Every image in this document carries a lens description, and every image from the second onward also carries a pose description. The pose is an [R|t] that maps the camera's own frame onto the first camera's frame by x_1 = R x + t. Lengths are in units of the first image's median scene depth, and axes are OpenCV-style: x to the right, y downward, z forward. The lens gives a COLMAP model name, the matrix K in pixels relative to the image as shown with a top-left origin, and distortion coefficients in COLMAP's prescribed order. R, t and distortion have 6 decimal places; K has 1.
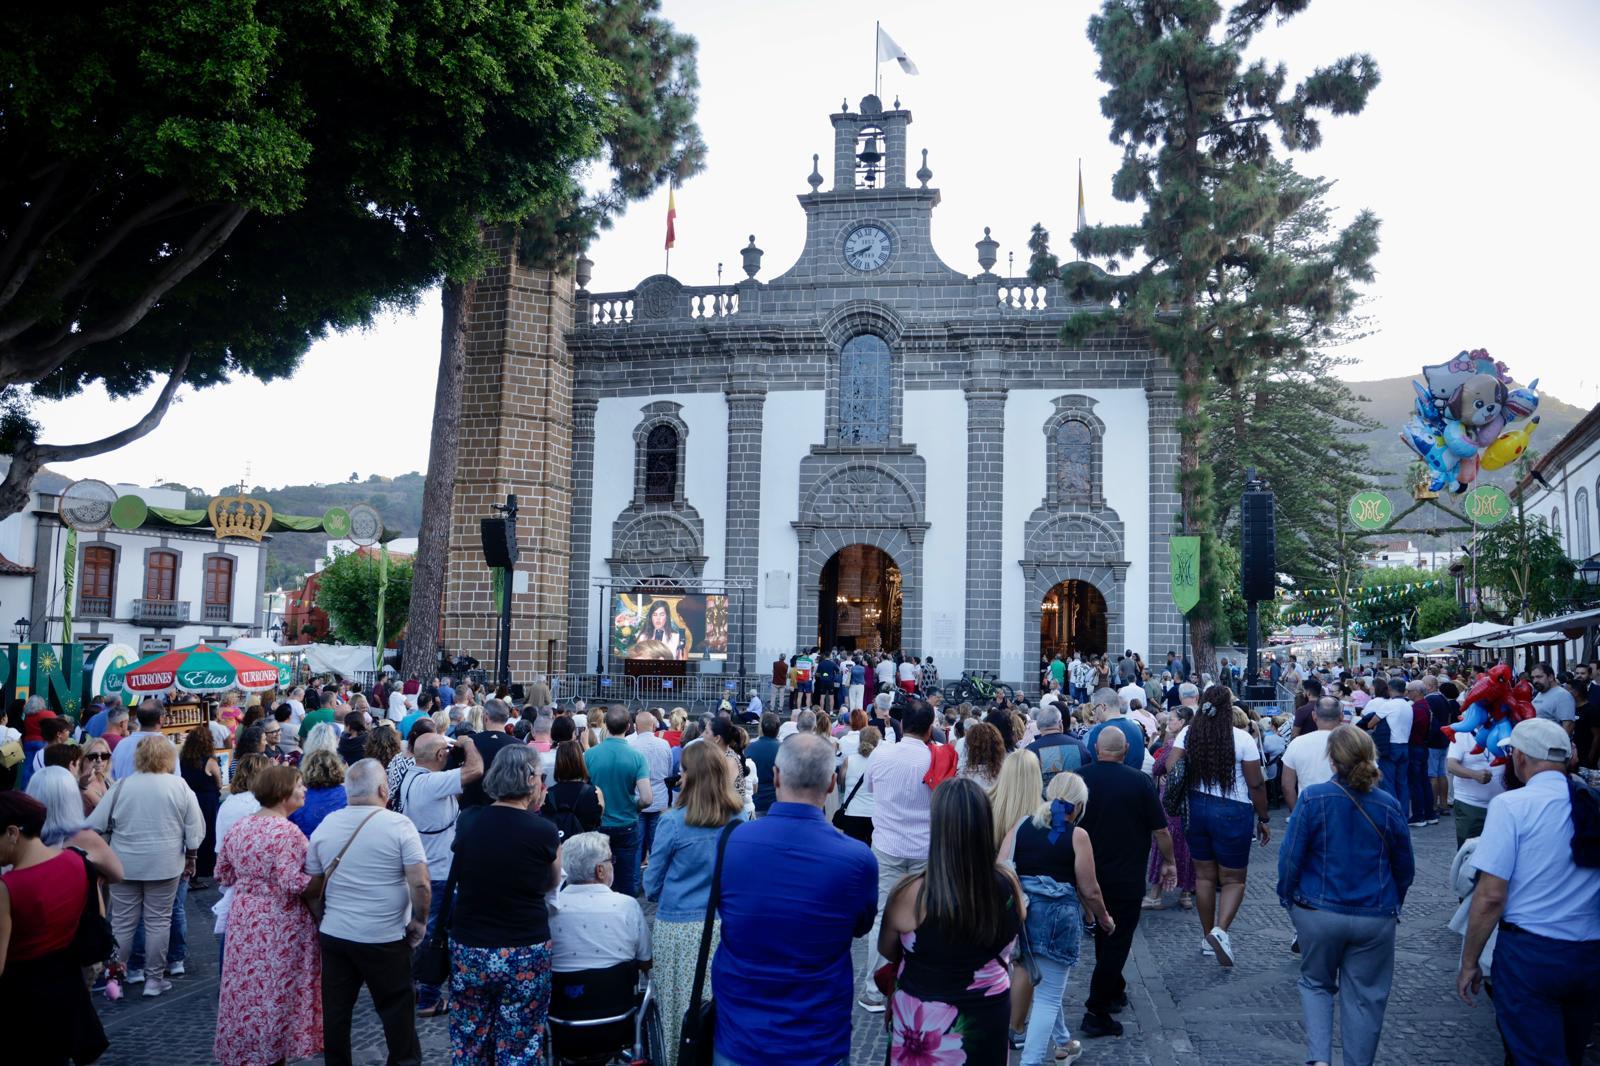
lens RADIAL K [[1092.7, 0, 802.7], [0, 1092.7, 551.7], [0, 0, 1]] dist [-0.097166, 0.064129]
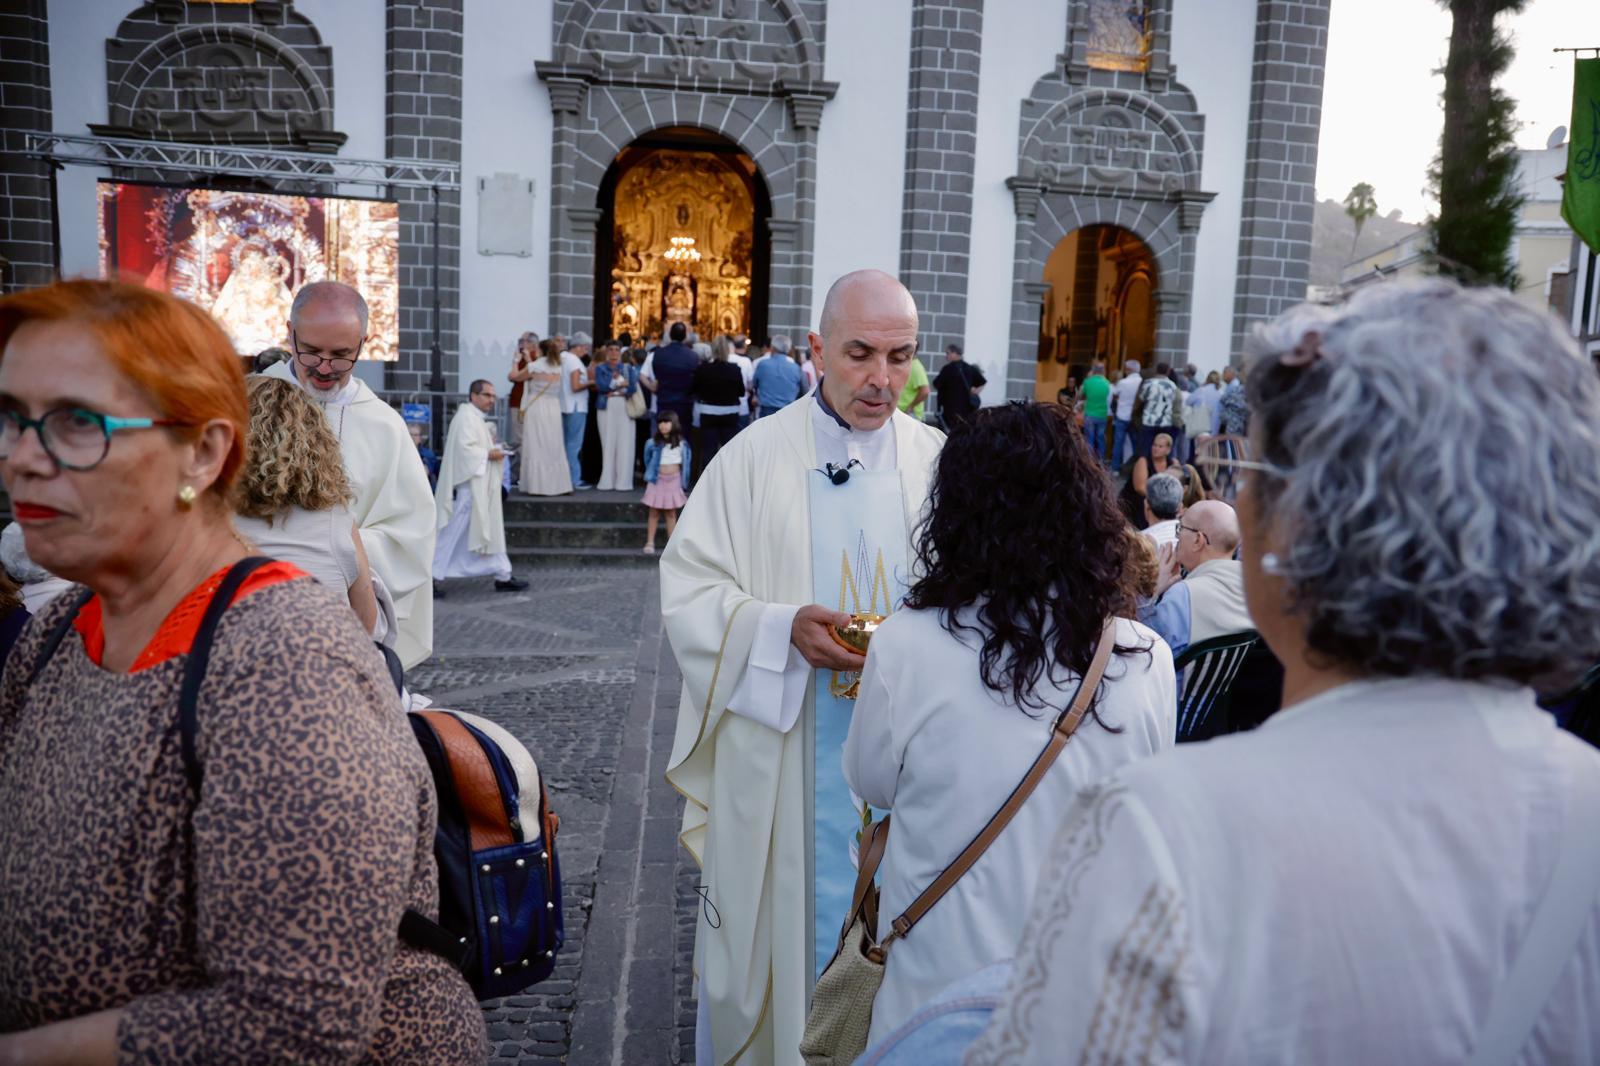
lens RADIAL K [[1092.7, 0, 802.7], [0, 1092.7, 551.7], [0, 0, 1]] dist [-0.097166, 0.064129]
pose [[0.956010, -0.024197, 0.292334, -0.040621], [-0.041438, 0.975458, 0.216253, 0.071940], [-0.290392, -0.218854, 0.931545, 0.521169]]
